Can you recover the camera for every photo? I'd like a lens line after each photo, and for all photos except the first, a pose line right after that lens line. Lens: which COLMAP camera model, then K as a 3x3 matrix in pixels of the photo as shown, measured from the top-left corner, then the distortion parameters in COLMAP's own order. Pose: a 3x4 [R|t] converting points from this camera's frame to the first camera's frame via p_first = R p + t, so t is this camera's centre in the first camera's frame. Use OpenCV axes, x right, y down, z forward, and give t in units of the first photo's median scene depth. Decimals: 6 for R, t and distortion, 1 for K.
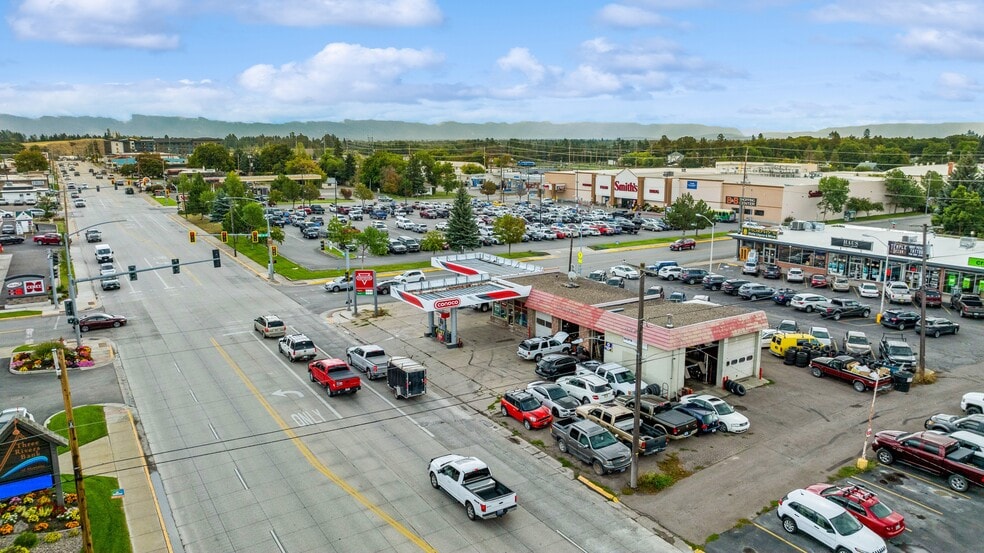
lens RADIAL K [[692.1, 0, 492.0], [0, 692.1, 276.5], [0, 0, 1]] dist [-0.015083, 0.002875]
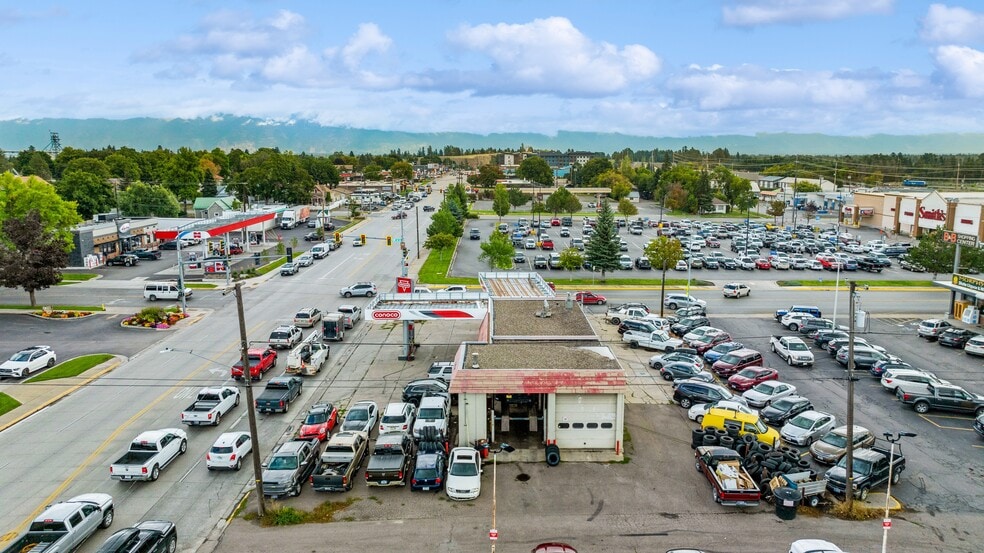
lens RADIAL K [[692.1, 0, 492.0], [0, 692.1, 276.5], [0, 0, 1]] dist [-0.015083, 0.002875]
pose [[0.844183, 0.094616, -0.527638, 0.375872], [-0.104704, 0.994445, 0.010805, -0.028074], [0.525730, 0.046124, 0.849400, 0.131660]]
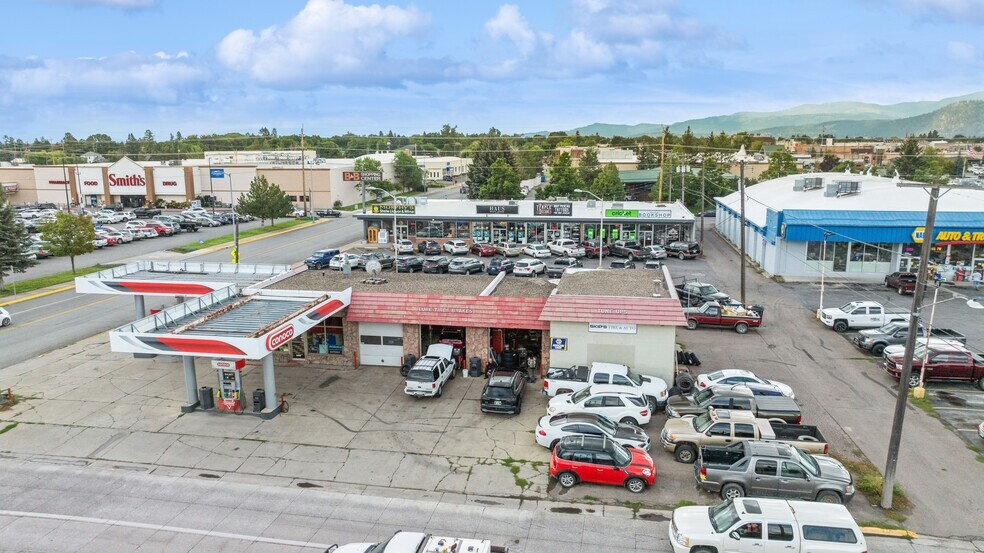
lens RADIAL K [[692.1, 0, 492.0], [0, 692.1, 276.5], [0, 0, 1]] dist [-0.015083, 0.002875]
pose [[0.679649, -0.141063, 0.719846, -0.211006], [0.144741, 0.987831, 0.056920, -0.009610], [-0.719115, 0.065505, 0.691796, 0.311156]]
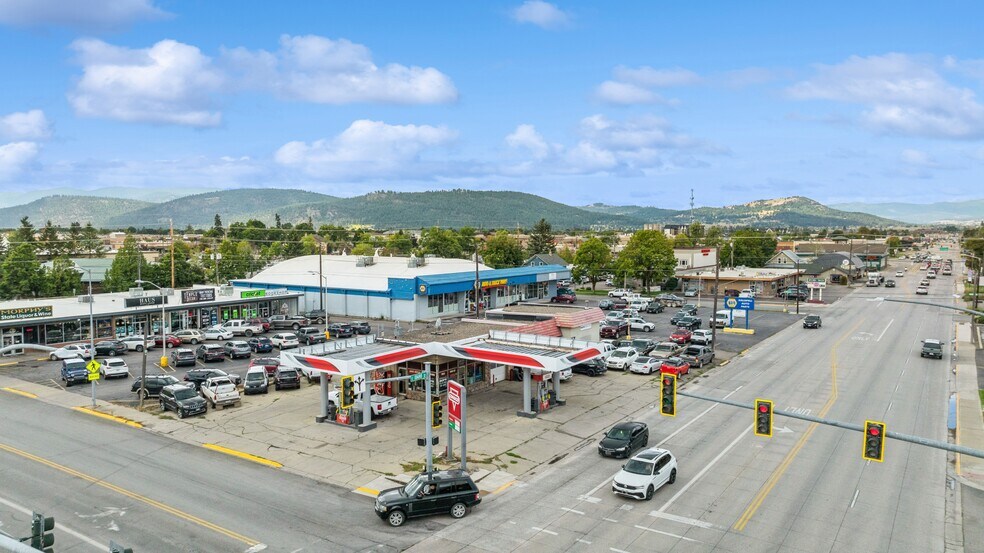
lens RADIAL K [[692.1, 0, 492.0], [0, 692.1, 276.5], [0, 0, 1]] dist [-0.015083, 0.002875]
pose [[-0.402843, -0.056872, 0.913501, -0.533102], [0.177505, 0.974264, 0.138932, -0.125407], [-0.897892, 0.218119, -0.382380, 0.901402]]
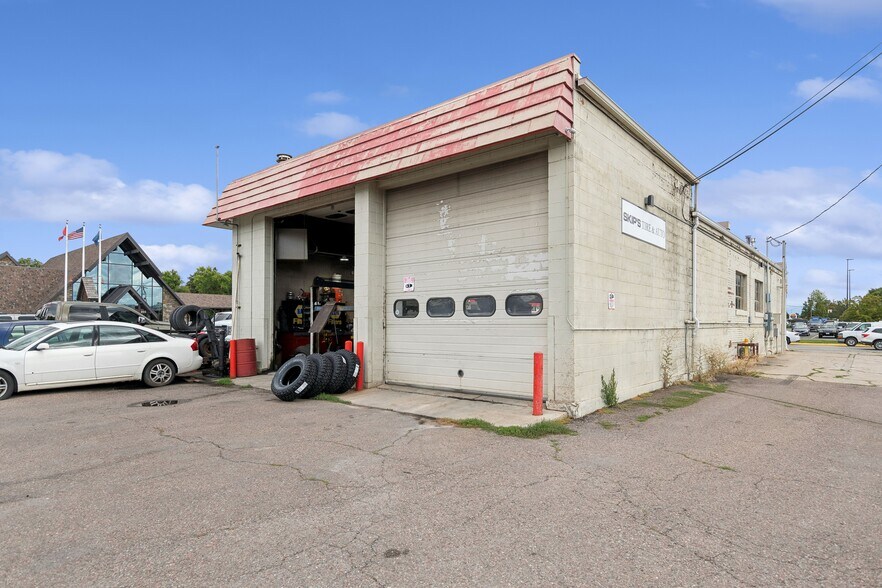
lens RADIAL K [[494.5, 0, 442.8], [0, 494.5, 316.5], [0, 0, 1]] dist [0.016238, -0.043779]
pose [[0.307471, -0.008530, -0.951519, 0.285536], [-0.185780, 0.980178, -0.068819, 0.076655], [0.933246, 0.197933, 0.299792, 0.523225]]
